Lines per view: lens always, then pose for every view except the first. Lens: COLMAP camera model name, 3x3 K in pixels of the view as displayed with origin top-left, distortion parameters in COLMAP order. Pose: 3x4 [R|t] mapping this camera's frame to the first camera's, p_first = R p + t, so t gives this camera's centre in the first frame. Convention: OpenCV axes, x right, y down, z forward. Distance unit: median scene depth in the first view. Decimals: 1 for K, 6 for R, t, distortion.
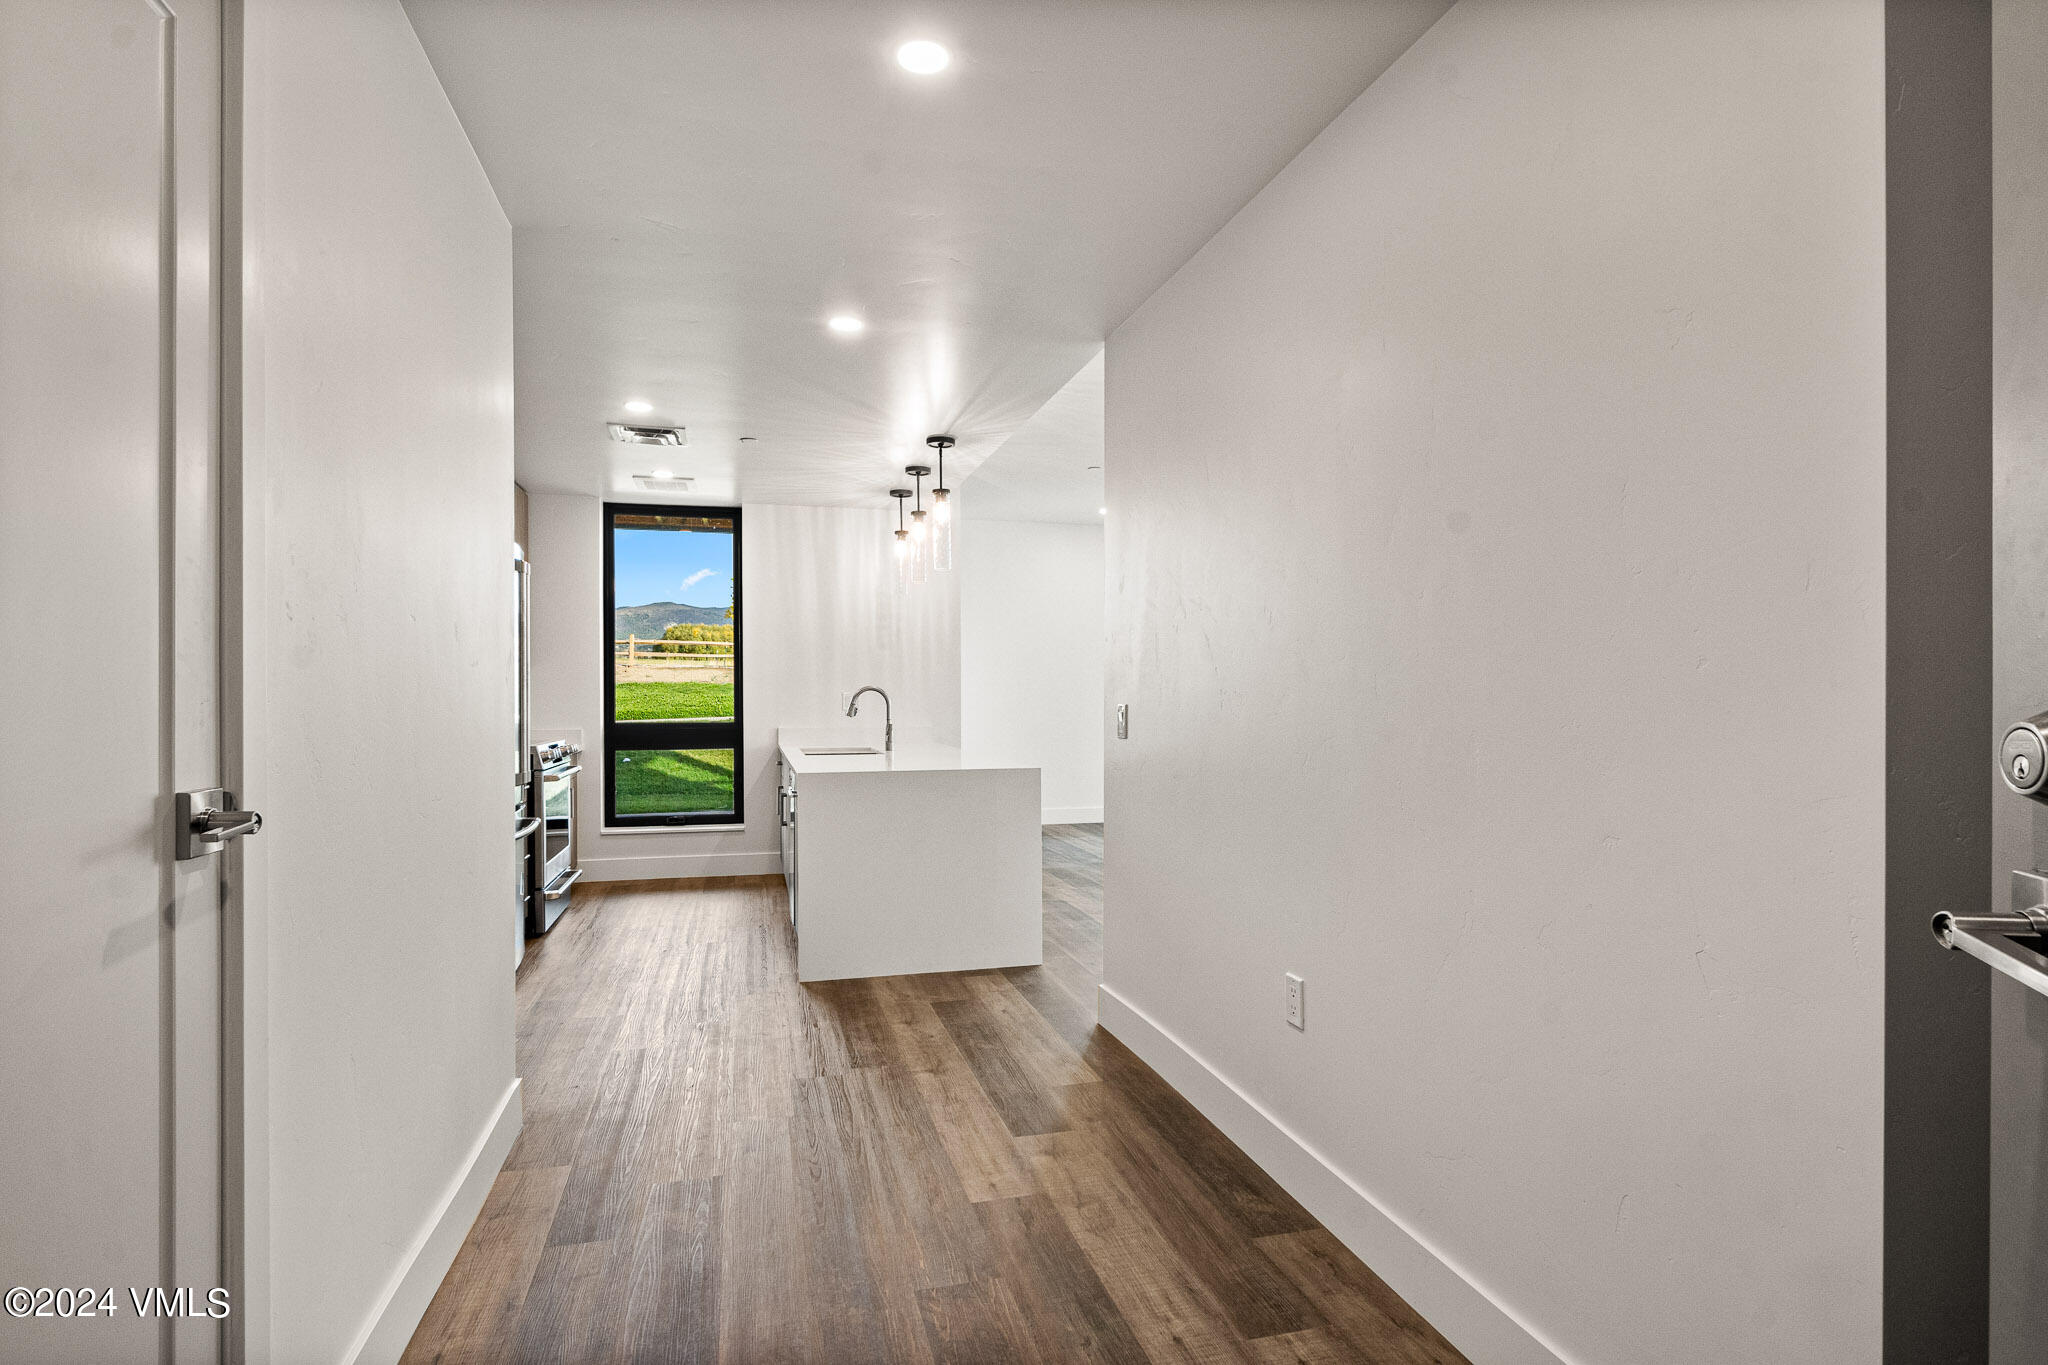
lens RADIAL K [[1031.6, 0, 1018.3], [0, 1031.6, 697.1], [0, 0, 1]] dist [0.002519, -0.001622]
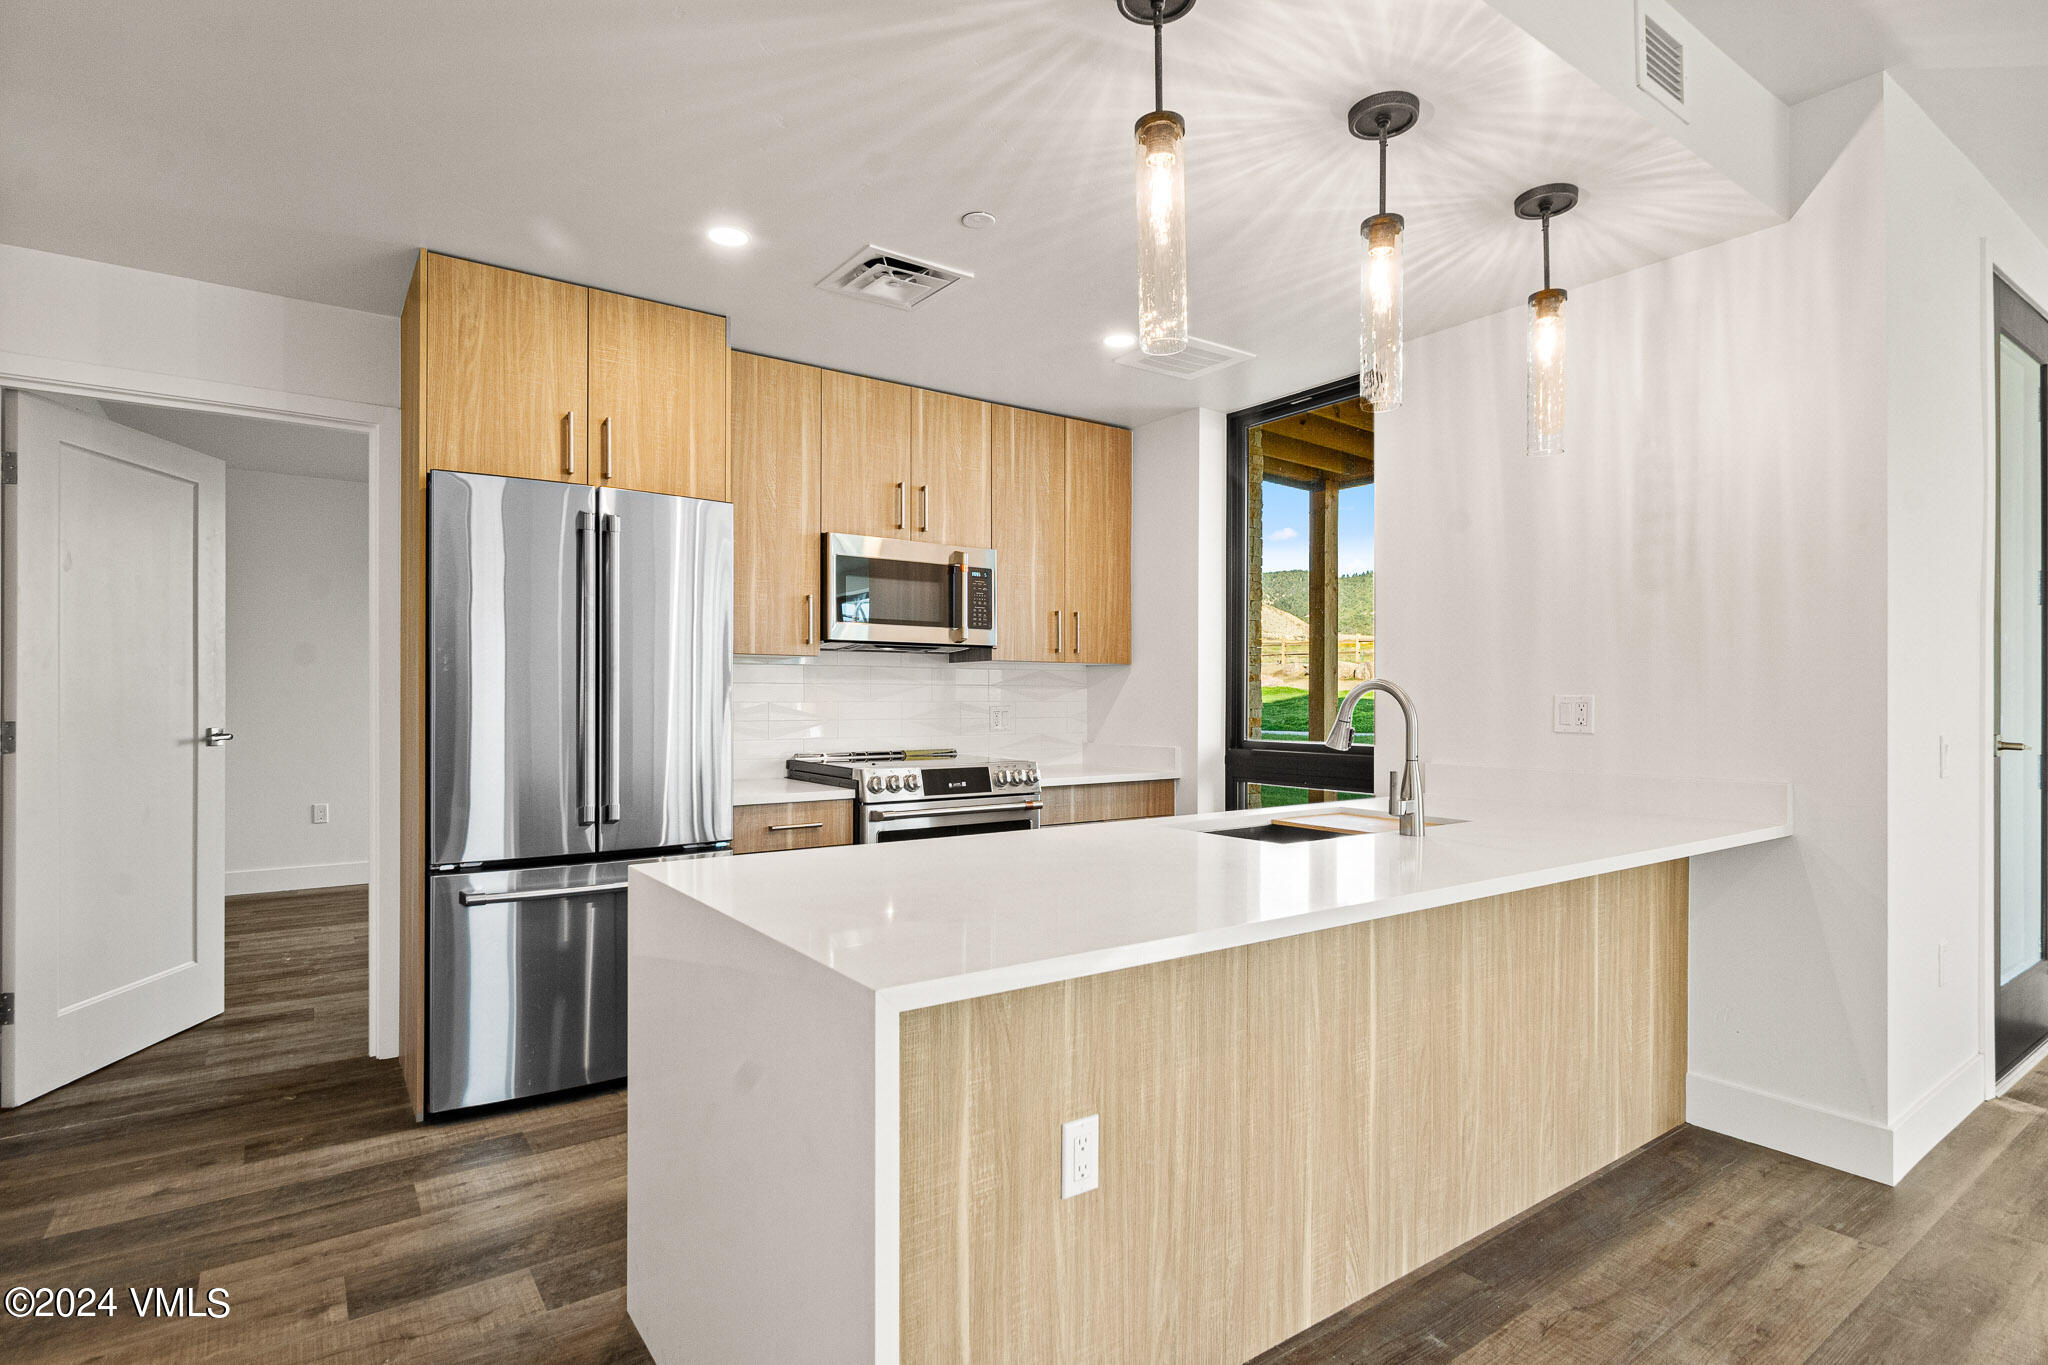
lens RADIAL K [[1031.6, 0, 1023.4], [0, 1031.6, 697.6], [0, 0, 1]] dist [0.002519, -0.001622]
pose [[0.350723, 0.003064, -0.936474, 0.197520], [-0.003858, 0.999991, 0.001827, -0.003304], [0.936471, 0.002972, 0.350732, 0.682273]]
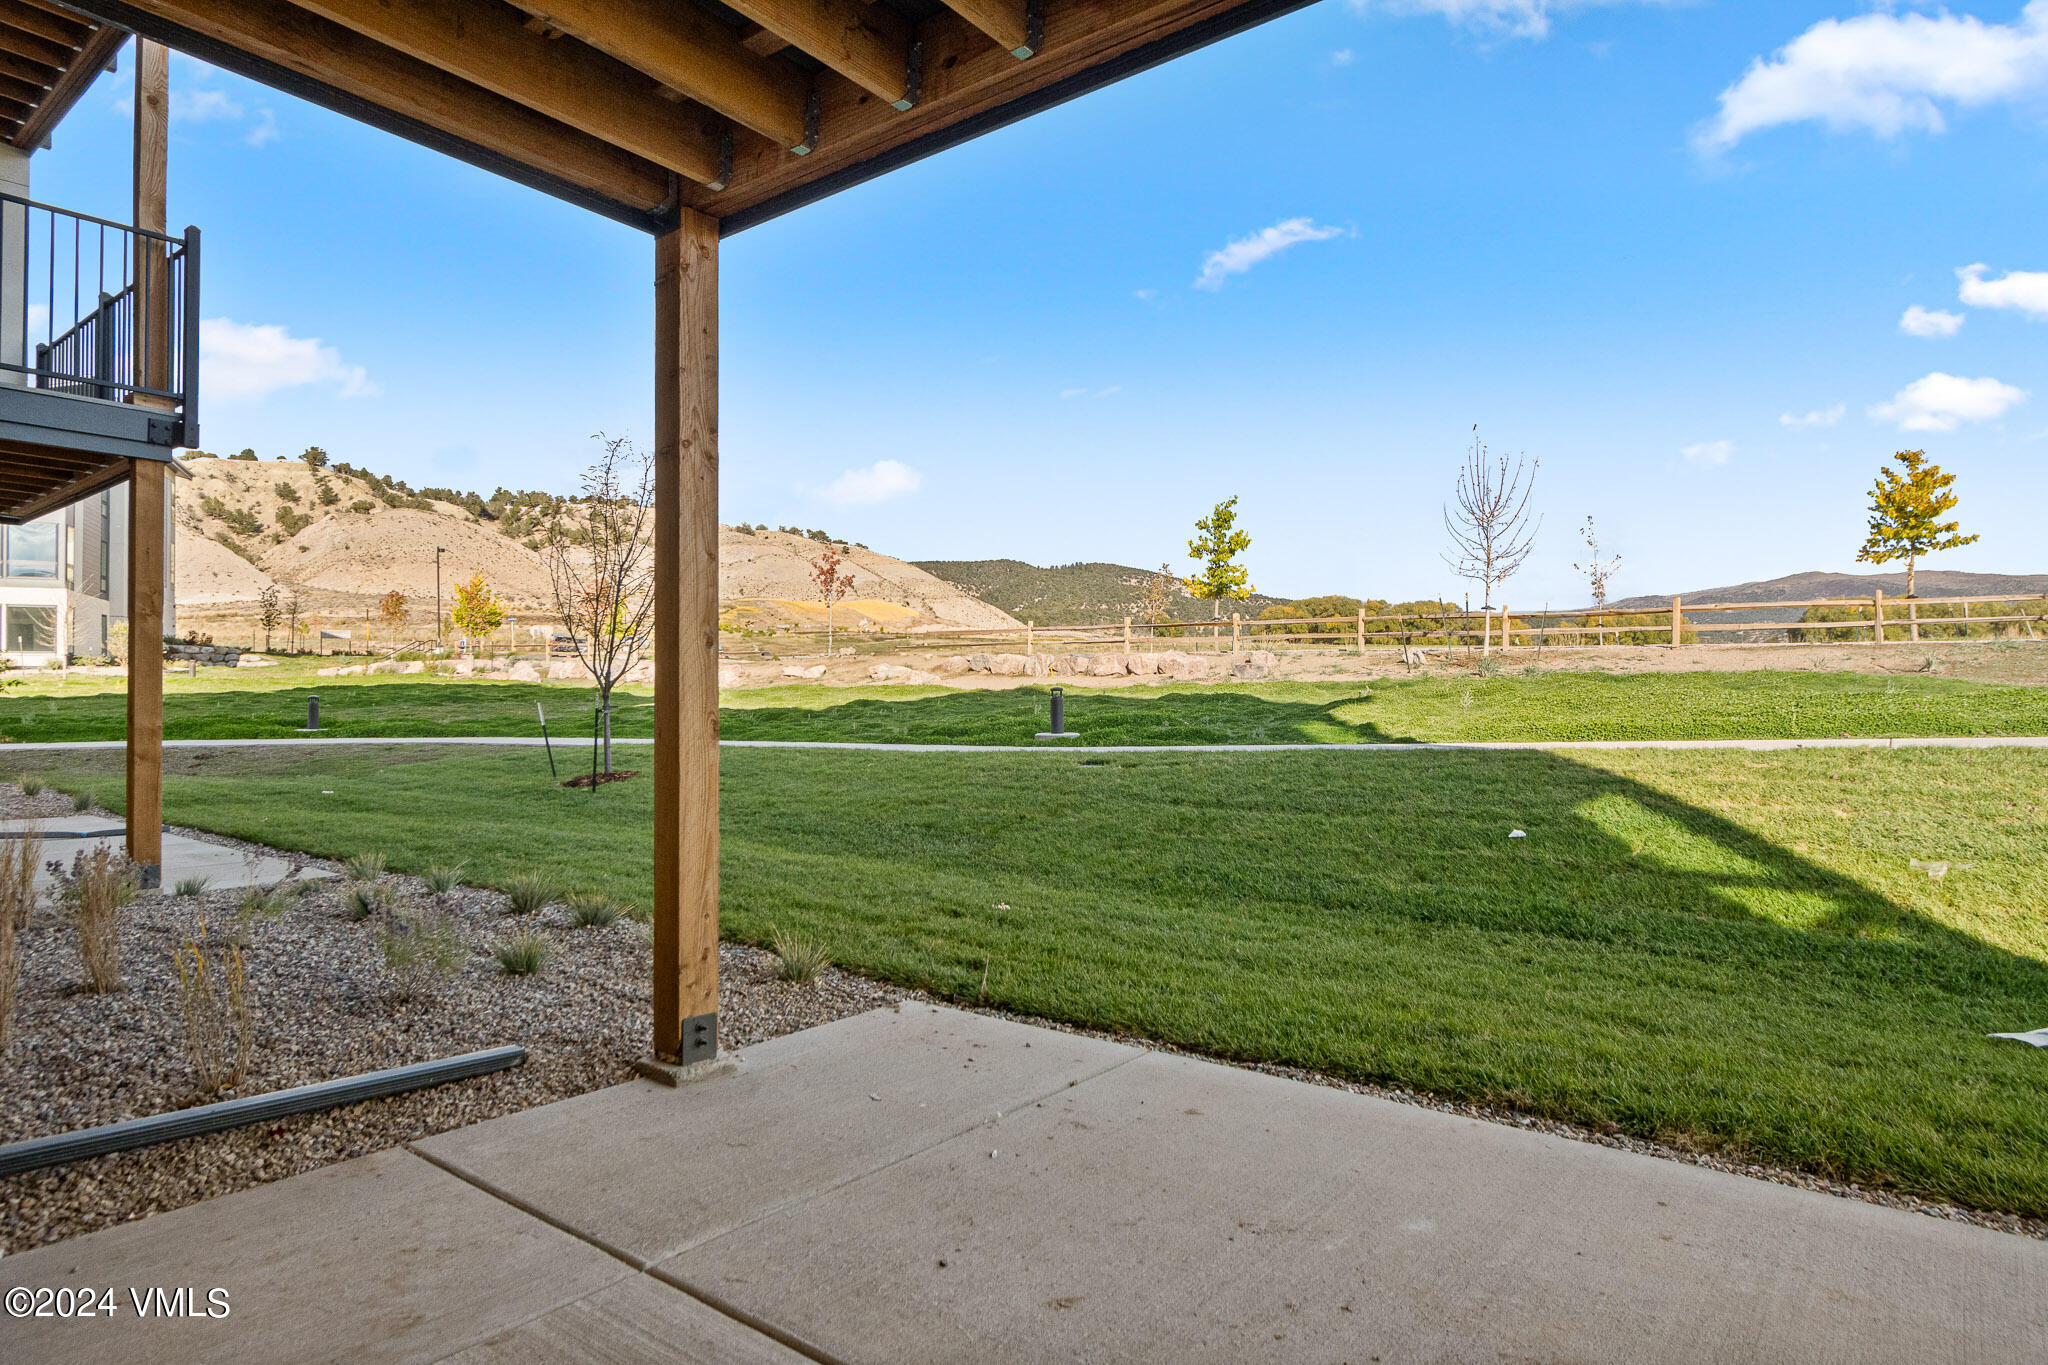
lens RADIAL K [[1179.0, 0, 984.1], [0, 1179.0, 676.1], [0, 0, 1]] dist [-0.000690, 0.000907]
pose [[0.581719, -0.014913, -0.813253, -0.135551], [0.005209, 0.999880, -0.014610, -0.016814], [0.813373, 0.004263, 0.581726, 1.069426]]
